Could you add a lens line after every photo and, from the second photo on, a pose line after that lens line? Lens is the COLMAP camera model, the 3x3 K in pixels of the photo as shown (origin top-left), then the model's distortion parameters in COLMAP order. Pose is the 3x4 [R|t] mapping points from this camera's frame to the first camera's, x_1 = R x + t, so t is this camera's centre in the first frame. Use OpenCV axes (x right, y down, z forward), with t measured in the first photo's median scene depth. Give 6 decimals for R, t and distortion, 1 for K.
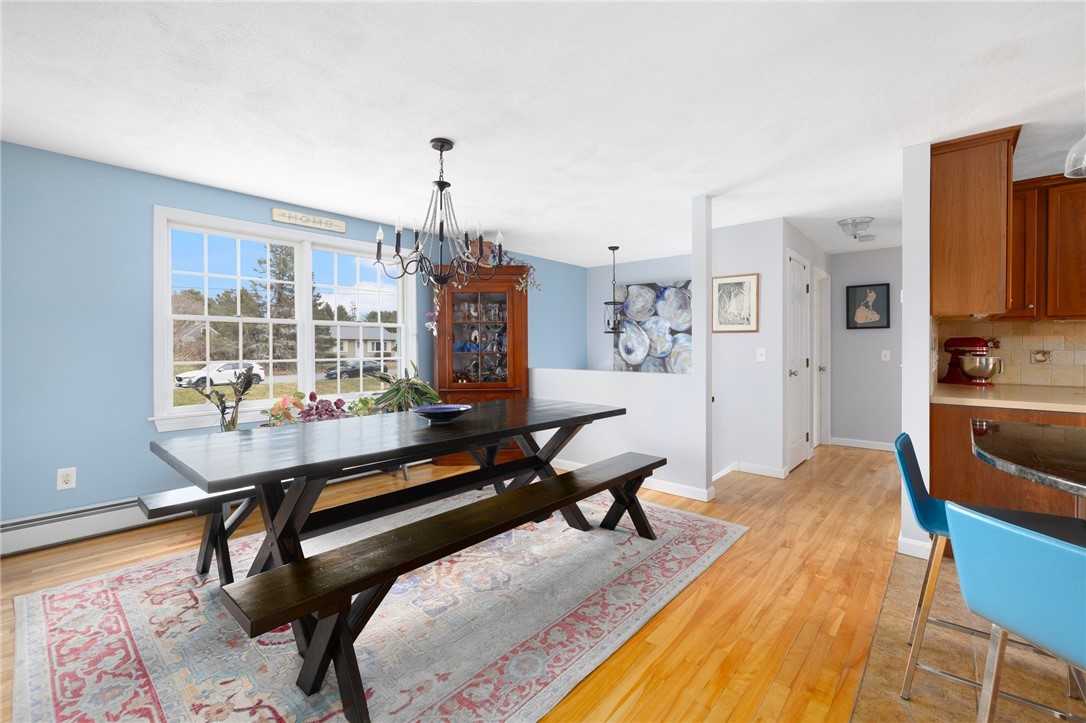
lens RADIAL K [[462.8, 0, 539.0], [0, 462.8, 350.1], [0, 0, 1]] dist [-0.000205, -0.000116]
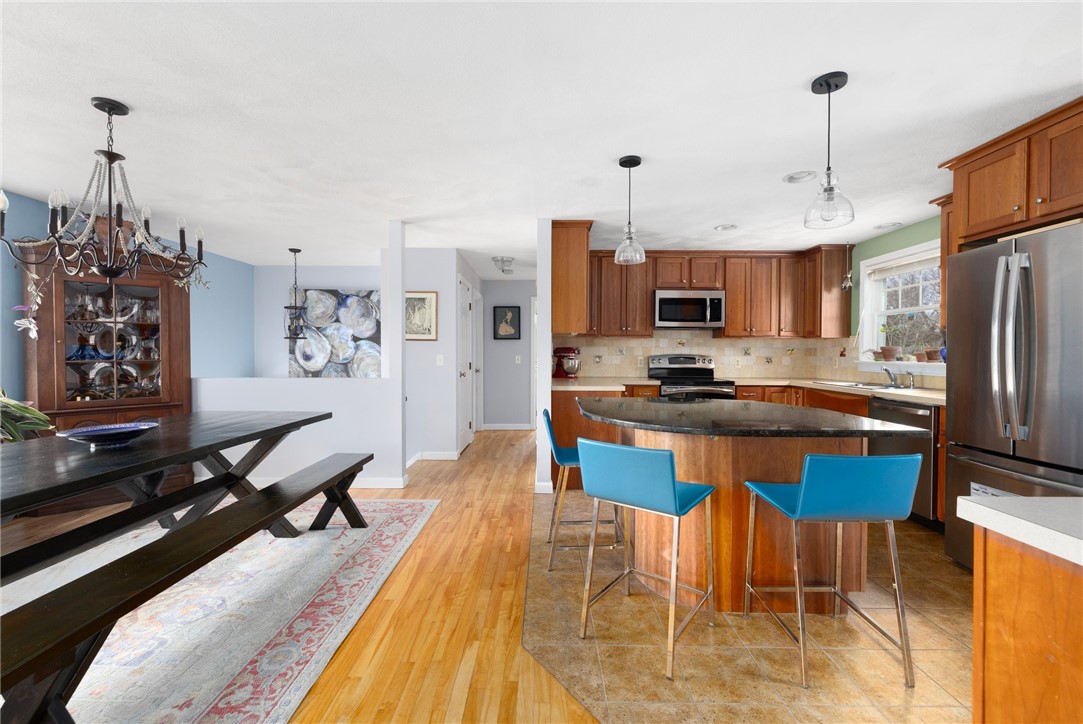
lens RADIAL K [[459.7, 0, 541.5], [0, 459.7, 362.0], [0, 0, 1]] dist [-0.000130, -0.000175]
pose [[0.751629, -0.012824, 0.659461, -0.143928], [0.003890, 0.999880, 0.015010, -0.001715], [-0.659575, -0.008717, 0.751589, -0.093992]]
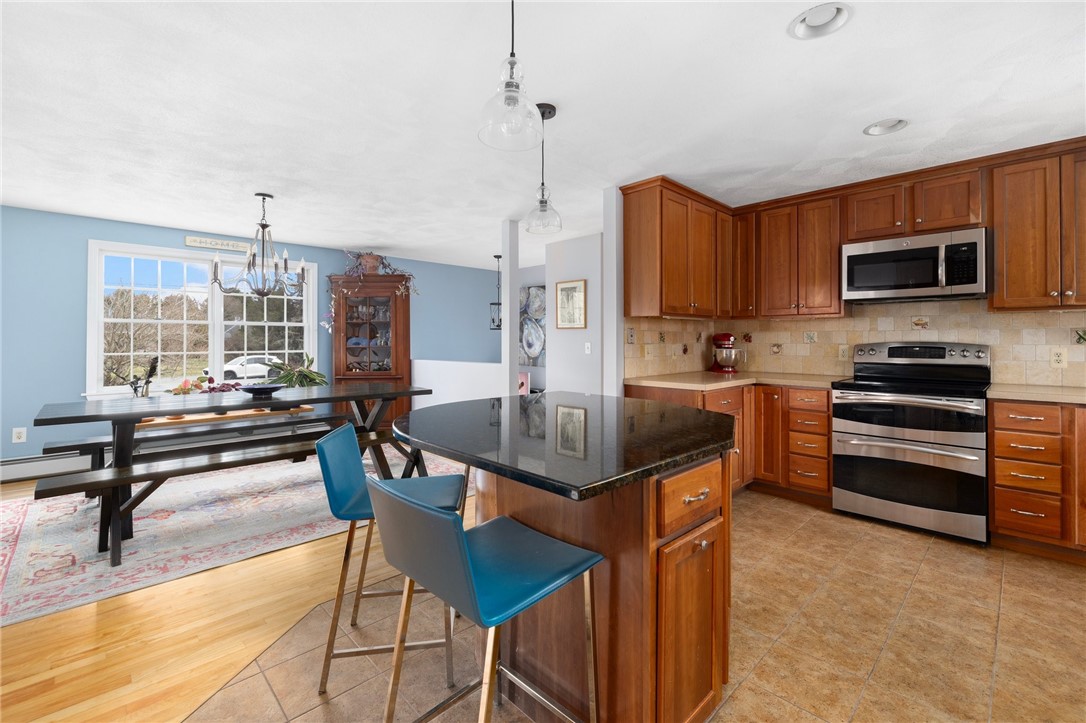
lens RADIAL K [[471.4, 0, 539.8], [0, 471.4, 338.8], [0, 0, 1]] dist [0.000129, 0.000089]
pose [[0.997103, -0.002589, -0.076014, 0.605743], [0.001575, 0.999909, -0.013399, 0.003535], [0.076042, 0.013241, 0.997017, -0.288714]]
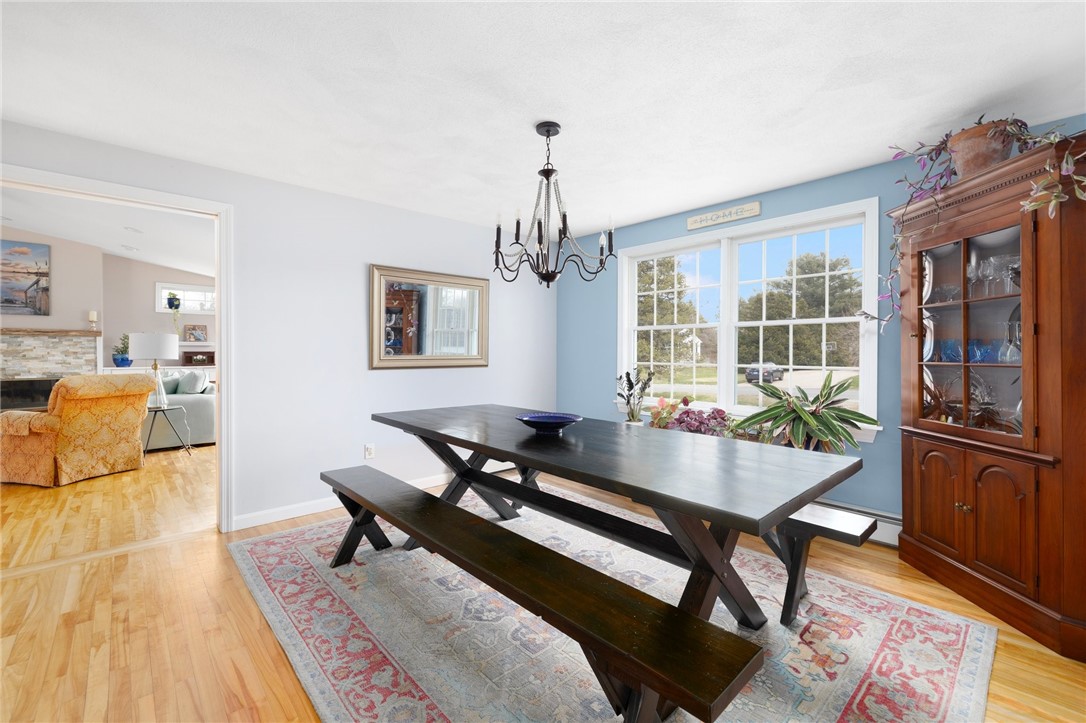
lens RADIAL K [[460.0, 0, 533.9], [0, 460.0, 354.3], [0, 0, 1]] dist [0.000967, 0.000287]
pose [[-0.112624, 0.005944, -0.993620, 0.583149], [-0.011096, 0.999912, 0.007239, -0.003743], [0.993576, 0.011840, -0.112548, 0.896577]]
